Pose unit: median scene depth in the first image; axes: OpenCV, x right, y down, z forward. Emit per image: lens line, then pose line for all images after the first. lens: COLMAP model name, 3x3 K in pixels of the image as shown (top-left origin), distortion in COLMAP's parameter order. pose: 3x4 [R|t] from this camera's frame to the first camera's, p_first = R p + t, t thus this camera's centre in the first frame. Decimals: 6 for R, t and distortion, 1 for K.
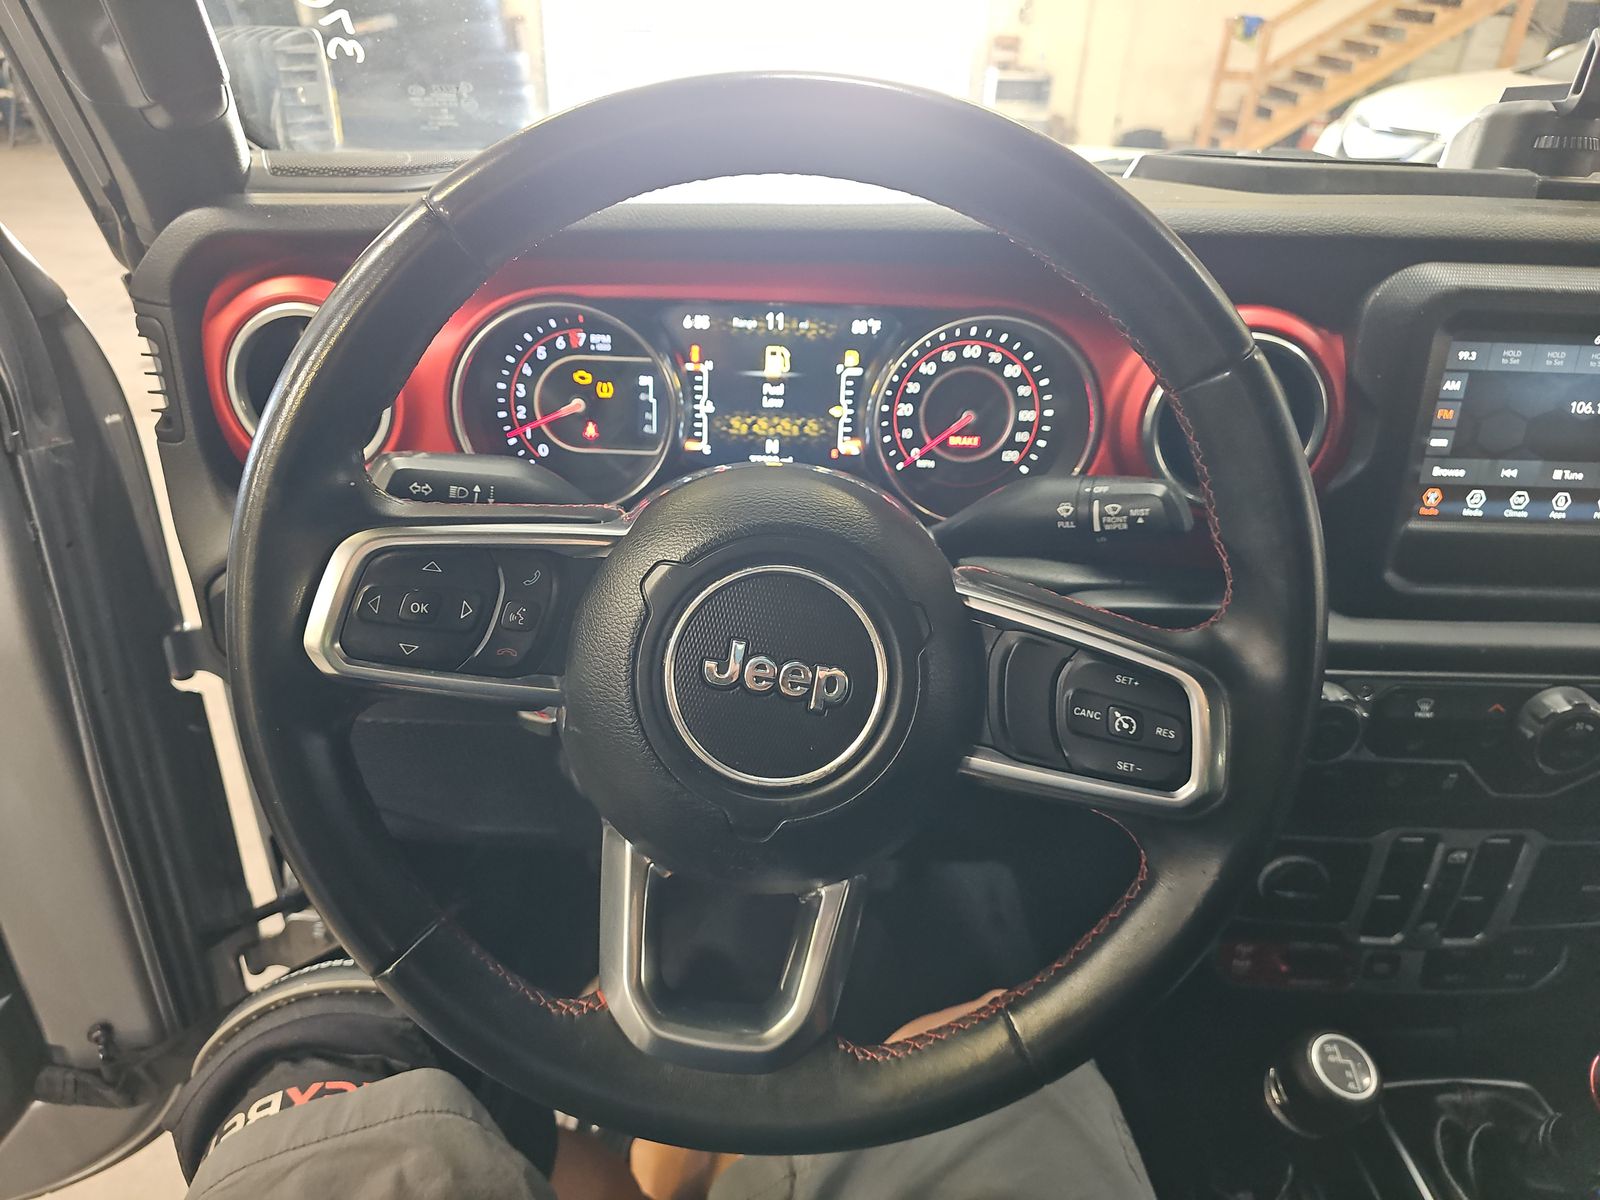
lens RADIAL K [[1071.6, 0, 758.5], [0, 1071.6, 599.4], [0, 0, 1]] dist [0.030456, -0.041876]
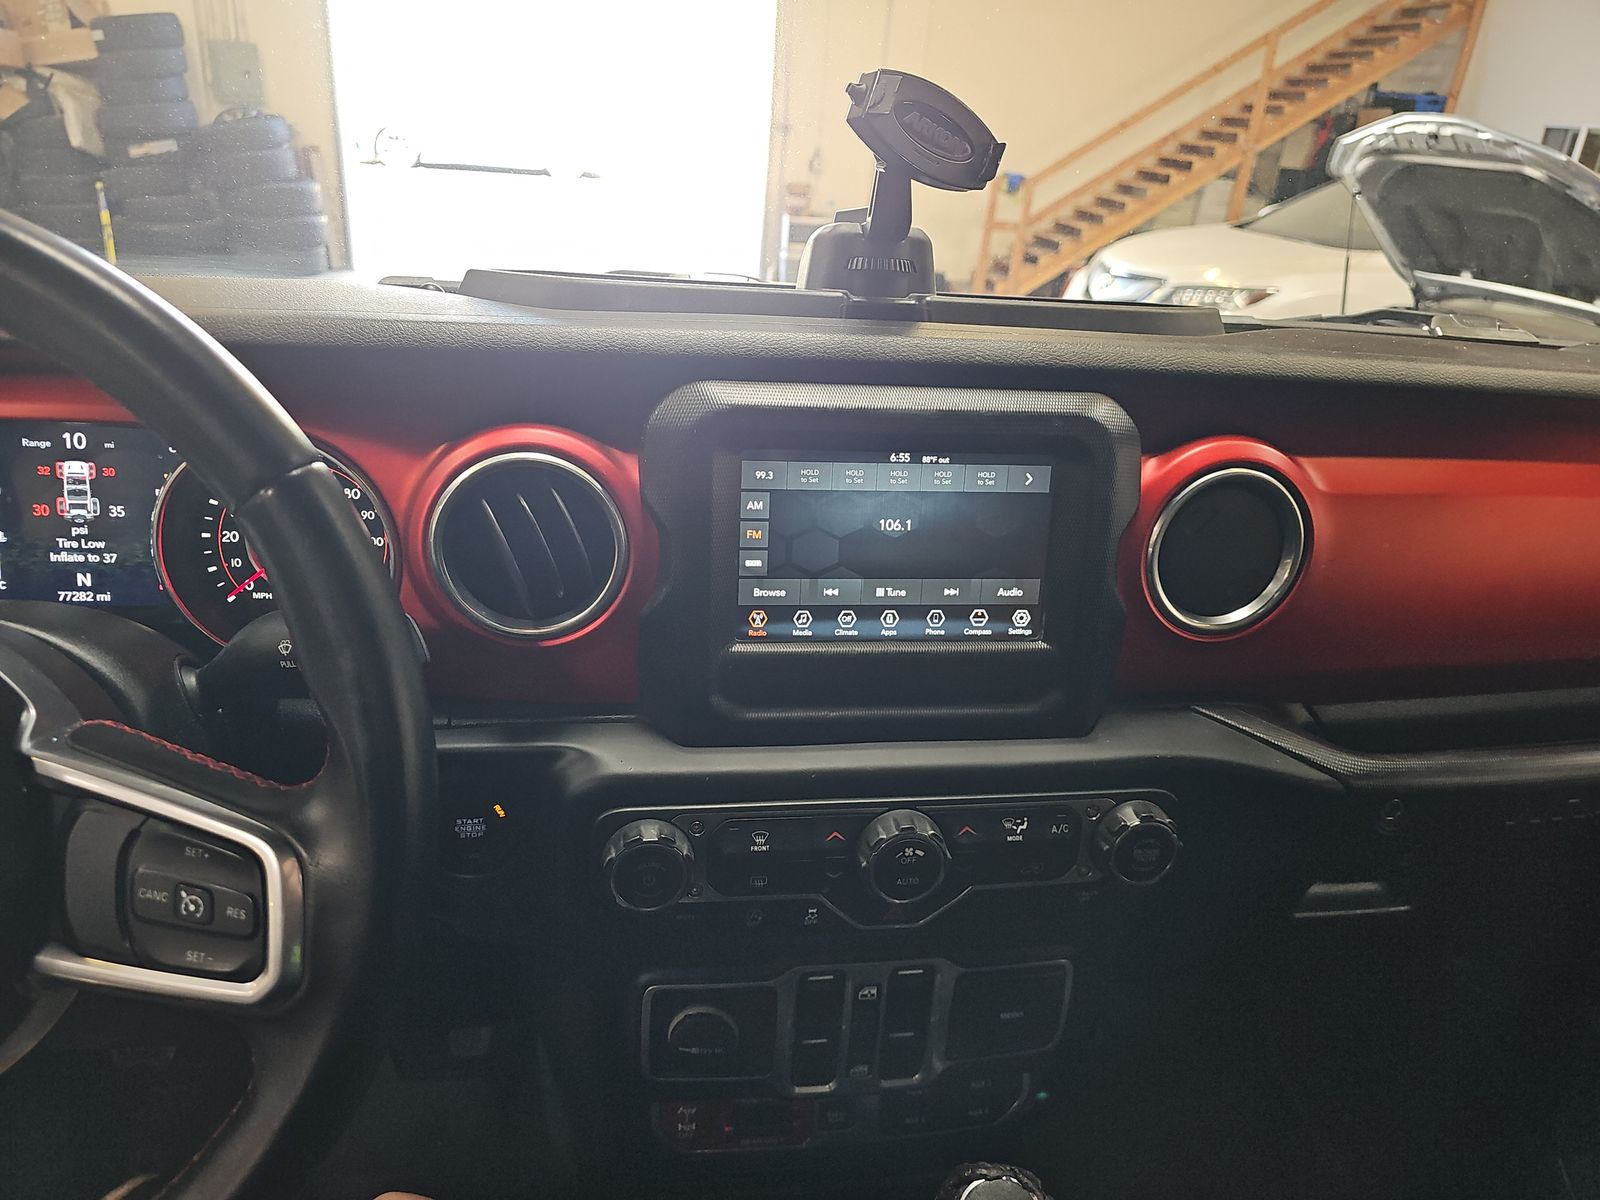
lens RADIAL K [[1071.6, 0, 766.3], [0, 1071.6, 606.4], [0, 0, 1]] dist [0.030456, -0.041876]
pose [[0.986689, -0.027110, 0.160344, 0.431460], [0.043670, 0.993960, -0.100679, -0.008115], [-0.156646, 0.106341, 0.981913, 0.049294]]
